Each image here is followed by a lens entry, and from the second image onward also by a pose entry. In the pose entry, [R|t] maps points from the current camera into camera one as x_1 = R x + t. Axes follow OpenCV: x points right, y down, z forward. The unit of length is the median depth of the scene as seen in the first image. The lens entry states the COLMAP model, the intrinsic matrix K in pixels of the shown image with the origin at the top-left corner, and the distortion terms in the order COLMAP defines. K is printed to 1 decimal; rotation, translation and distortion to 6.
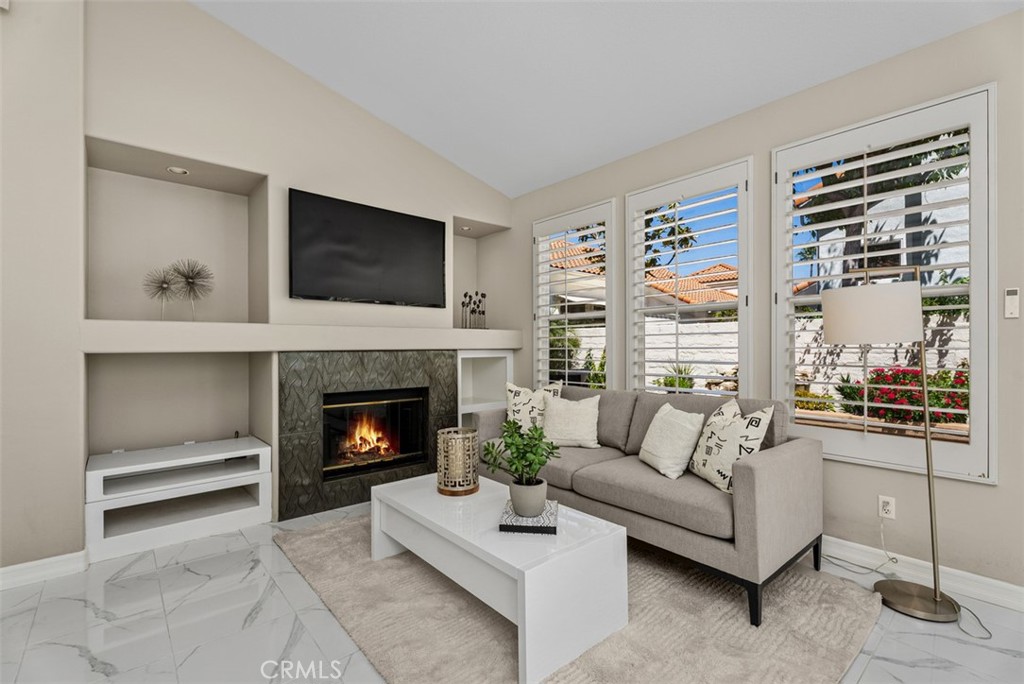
lens RADIAL K [[458.3, 0, 507.3], [0, 458.3, 348.2], [0, 0, 1]] dist [0.001598, 0.000046]
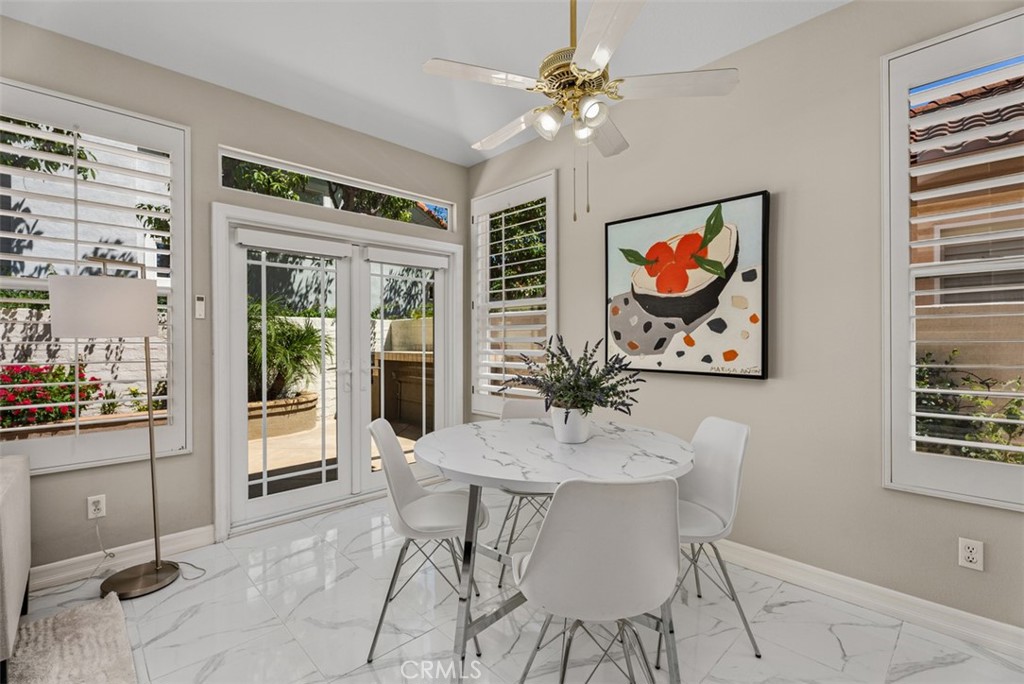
lens RADIAL K [[458.3, 0, 509.3], [0, 458.3, 335.1], [0, 0, 1]] dist [0.001598, 0.000046]
pose [[-0.053871, 0.014797, 0.998438, -0.118909], [0.005055, 0.999881, -0.014546, 0.001128], [-0.998535, 0.004264, -0.053939, 0.107221]]
